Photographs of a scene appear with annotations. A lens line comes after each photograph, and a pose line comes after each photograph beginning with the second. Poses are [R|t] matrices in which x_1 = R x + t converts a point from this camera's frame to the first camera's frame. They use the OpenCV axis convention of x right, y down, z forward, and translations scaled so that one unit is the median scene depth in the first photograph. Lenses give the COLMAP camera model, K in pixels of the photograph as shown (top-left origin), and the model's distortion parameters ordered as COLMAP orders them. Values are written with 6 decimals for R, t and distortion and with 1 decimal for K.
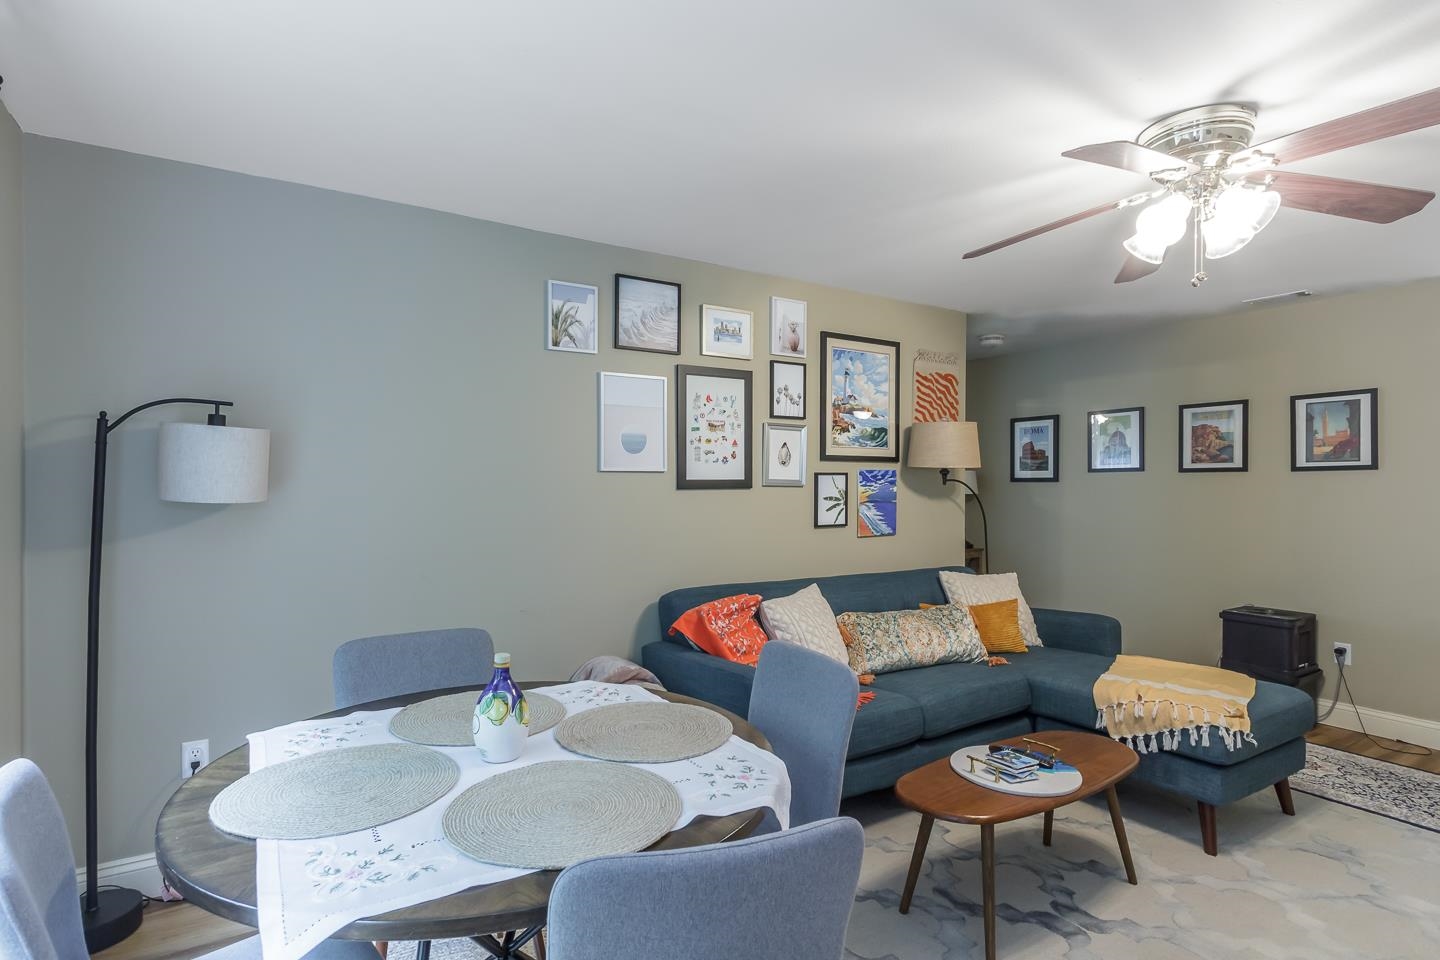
lens RADIAL K [[722.6, 0, 716.5], [0, 722.6, 481.5], [0, 0, 1]] dist [0.003302, 0.000685]
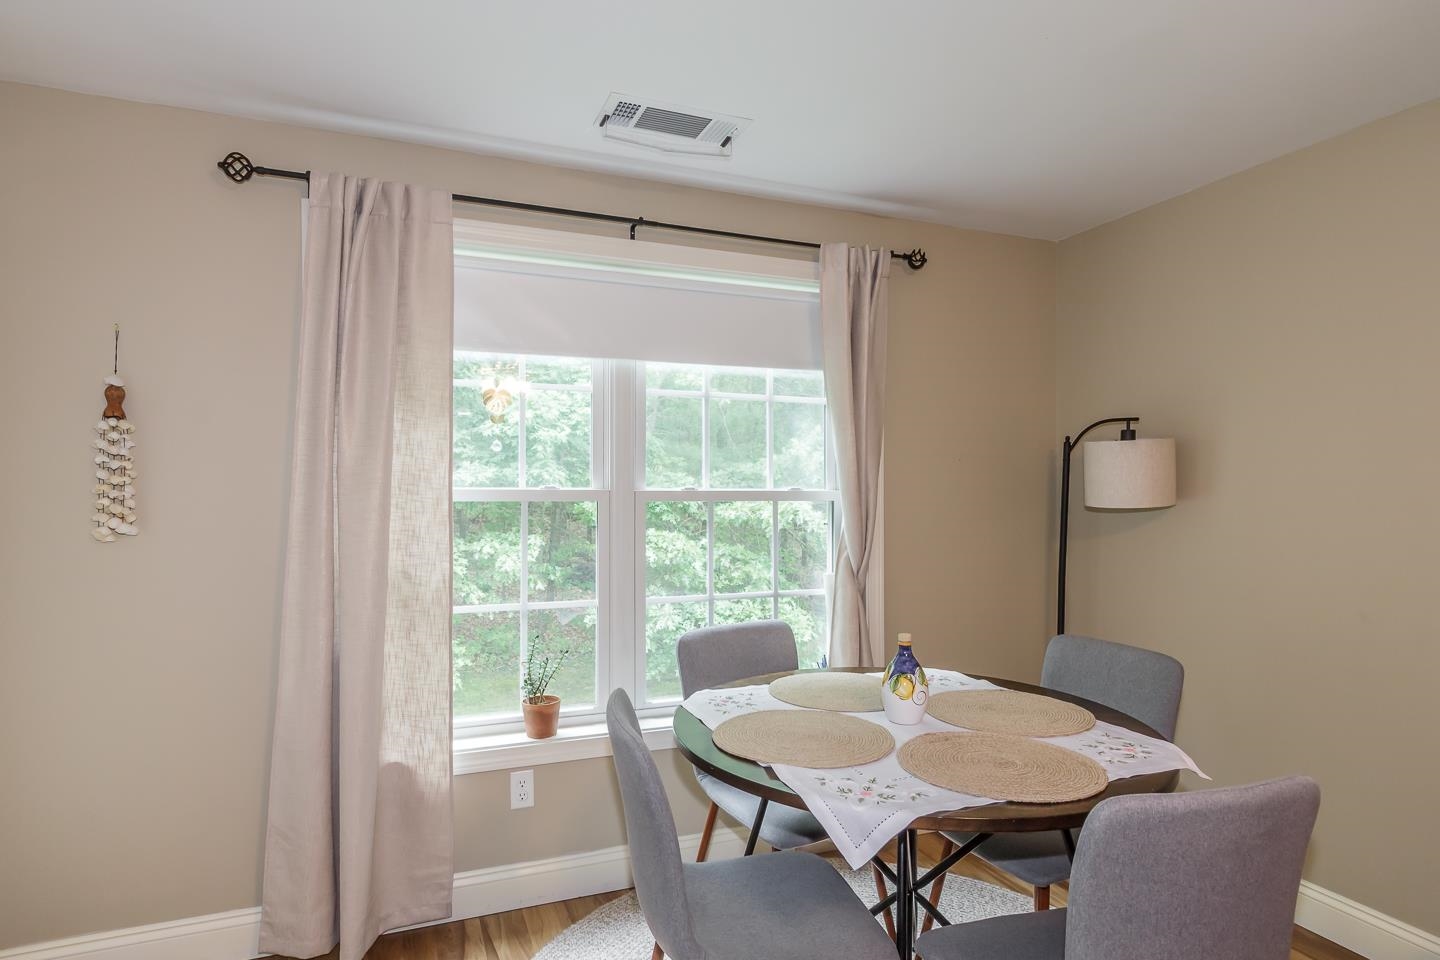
lens RADIAL K [[810.4, 0, 720.0], [0, 810.4, 480.0], [0, 0, 1]] dist [-0.003613, -0.000704]
pose [[-0.170244, -0.013220, -0.985313, 0.413164], [0.003863, 0.999893, -0.014083, 0.001088], [0.985394, -0.006204, -0.170174, 0.357982]]
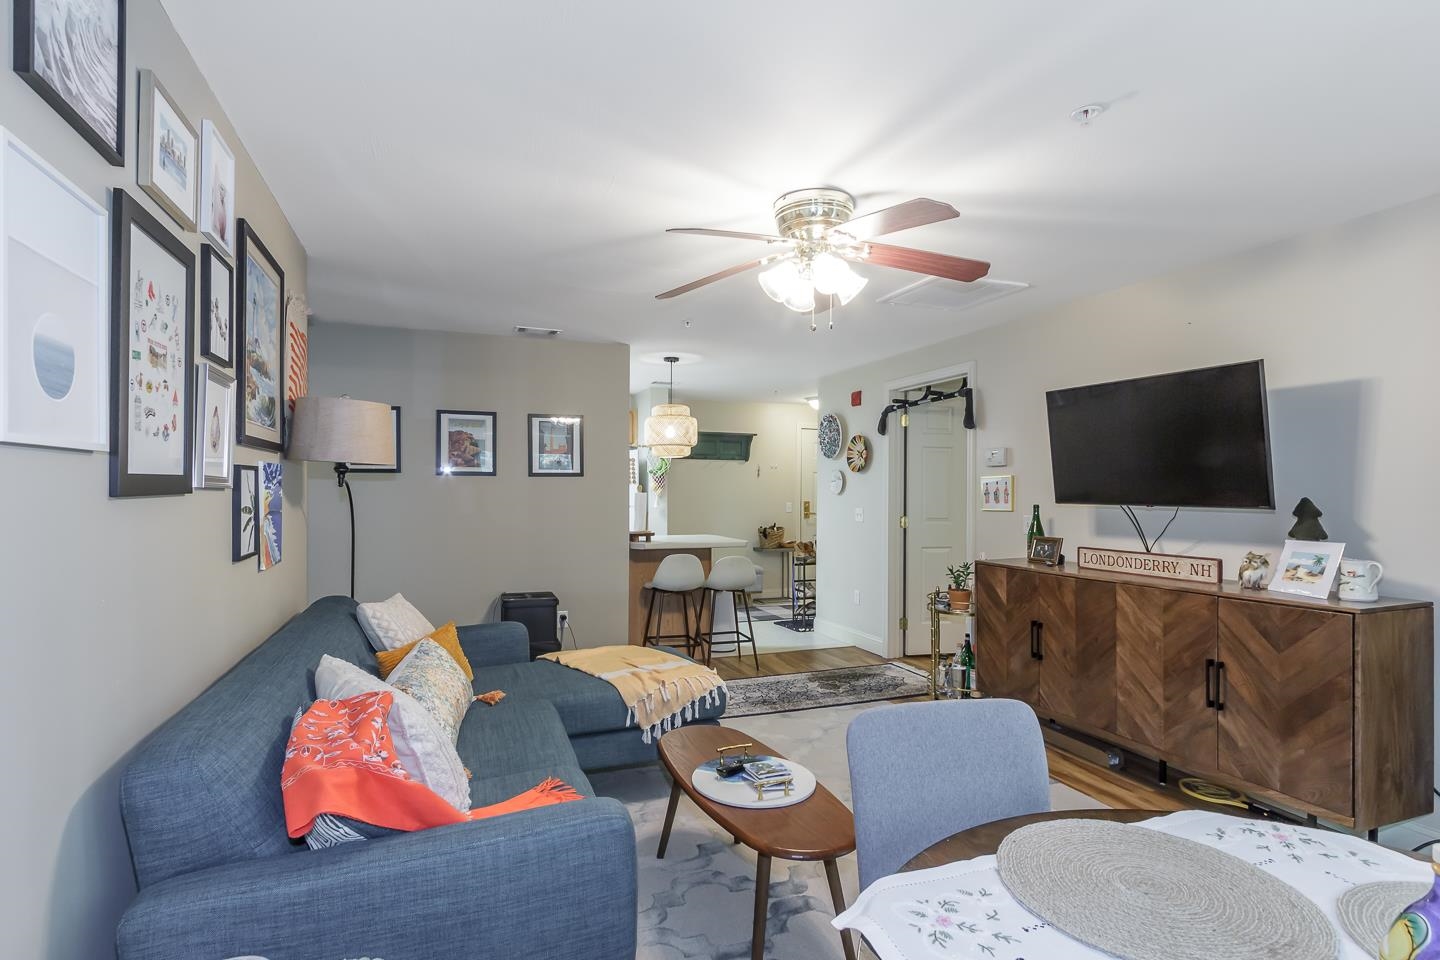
lens RADIAL K [[708.5, 0, 692.2], [0, 708.5, 488.3], [0, 0, 1]] dist [0.000237, 0.000178]
pose [[0.218178, 0.001463, 0.975908, -0.333236], [-0.010379, 0.999946, 0.000821, 0.002191], [-0.975854, -0.010308, 0.218181, 0.538526]]
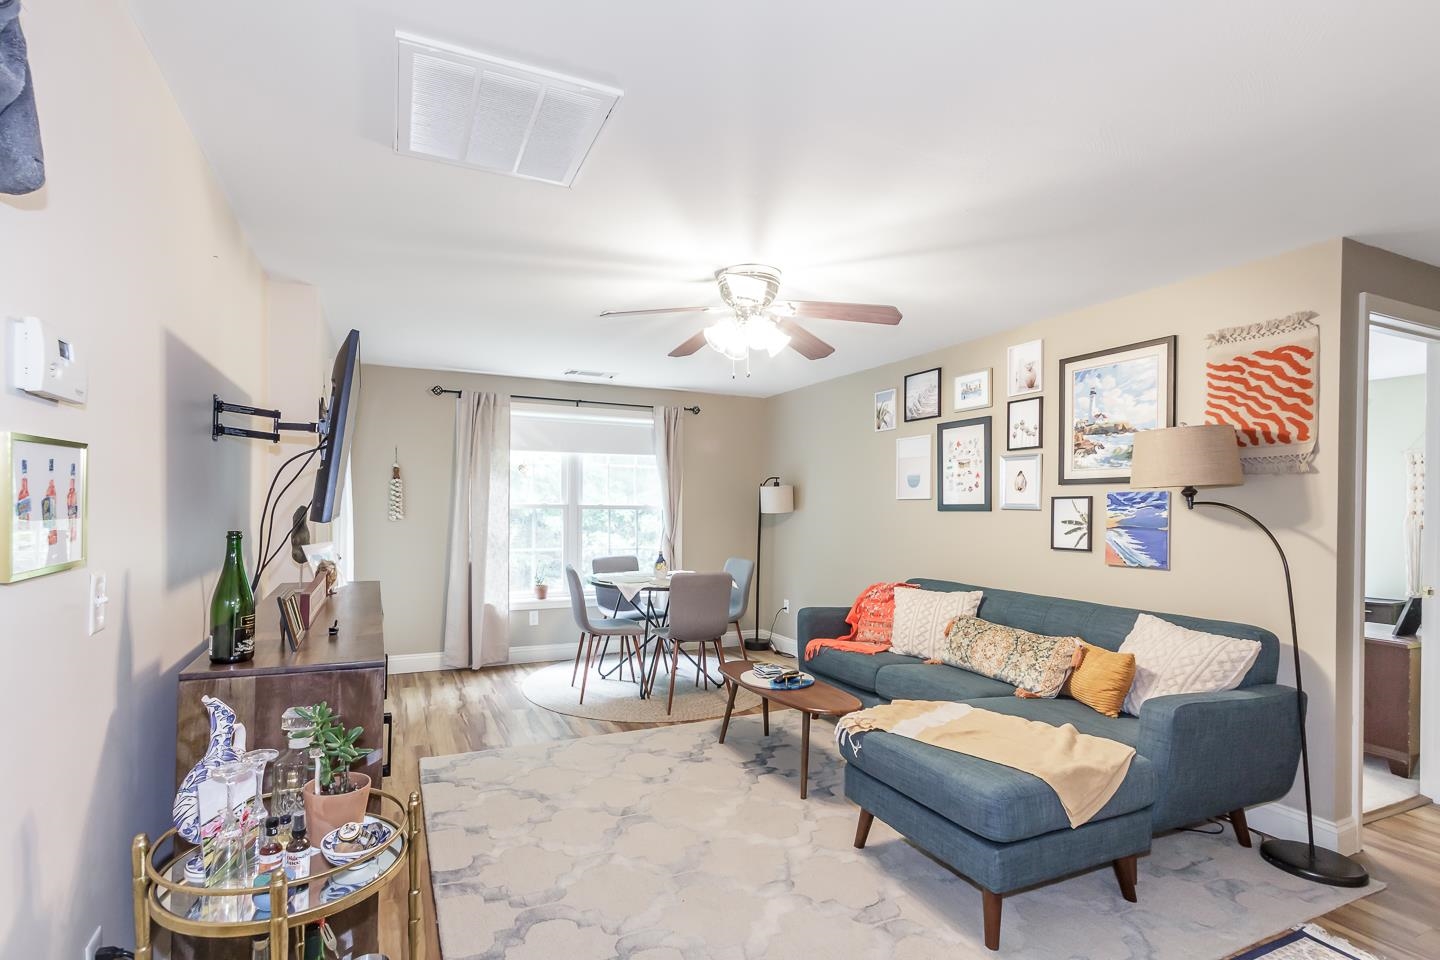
lens RADIAL K [[663.1, 0, 674.3], [0, 663.1, 510.6], [0, 0, 1]] dist [-0.000041, -0.000565]
pose [[-0.152714, 0.004604, -0.988260, 1.194665], [-0.003252, 0.999981, 0.005162, 0.004516], [0.988265, 0.004002, -0.152696, 0.614832]]
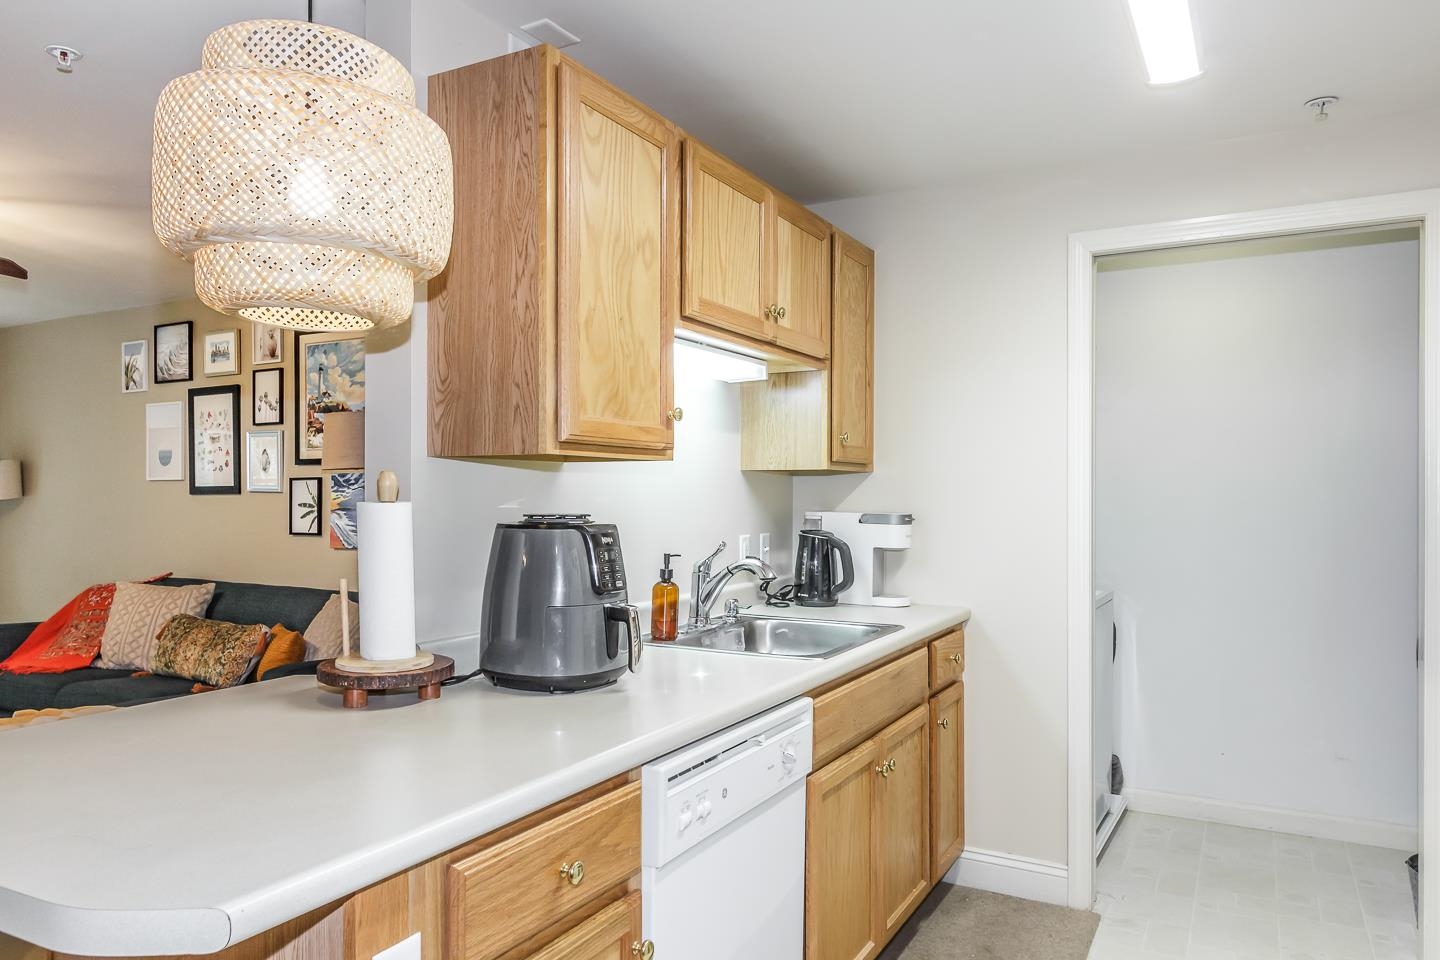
lens RADIAL K [[971.4, 0, 720.0], [0, 971.4, 480.0], [0, 0, 1]] dist [-0.002071, -0.000390]
pose [[0.489275, -0.009669, -0.872076, 1.578256], [0.006453, 0.999951, -0.007467, 0.004010], [0.872106, -0.001974, 0.489314, 0.880736]]
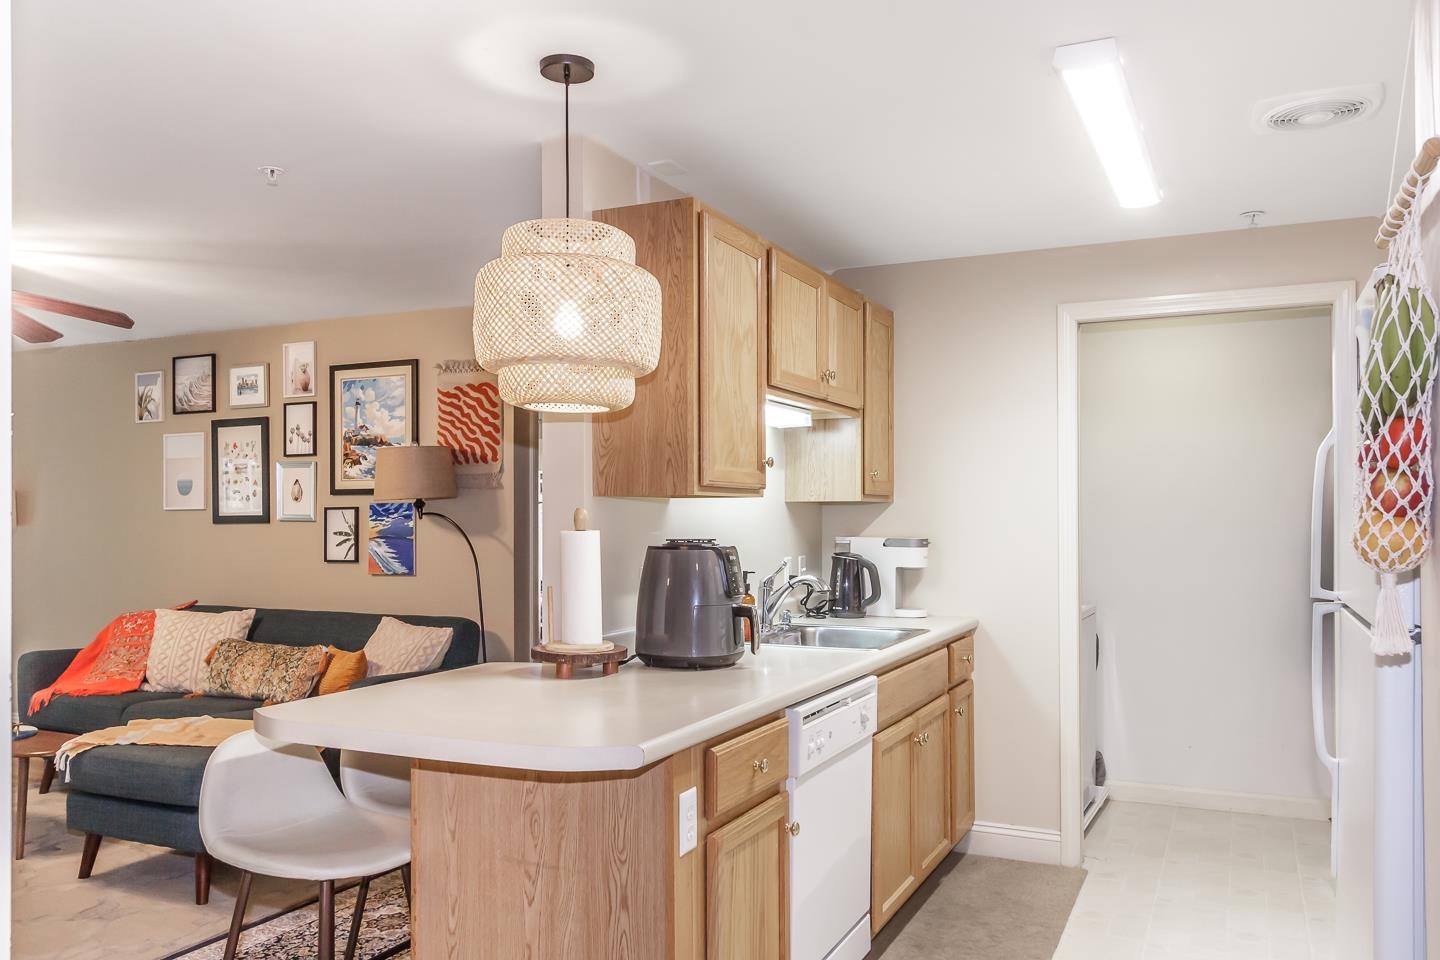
lens RADIAL K [[1117.9, 0, 730.0], [0, 1117.9, 491.4], [0, 0, 1]] dist [-0.001525, -0.003482]
pose [[0.548128, -0.019484, -0.836168, 1.779089], [0.009964, 0.999810, -0.016765, -0.002890], [0.836335, 0.000858, 0.548218, 0.629151]]
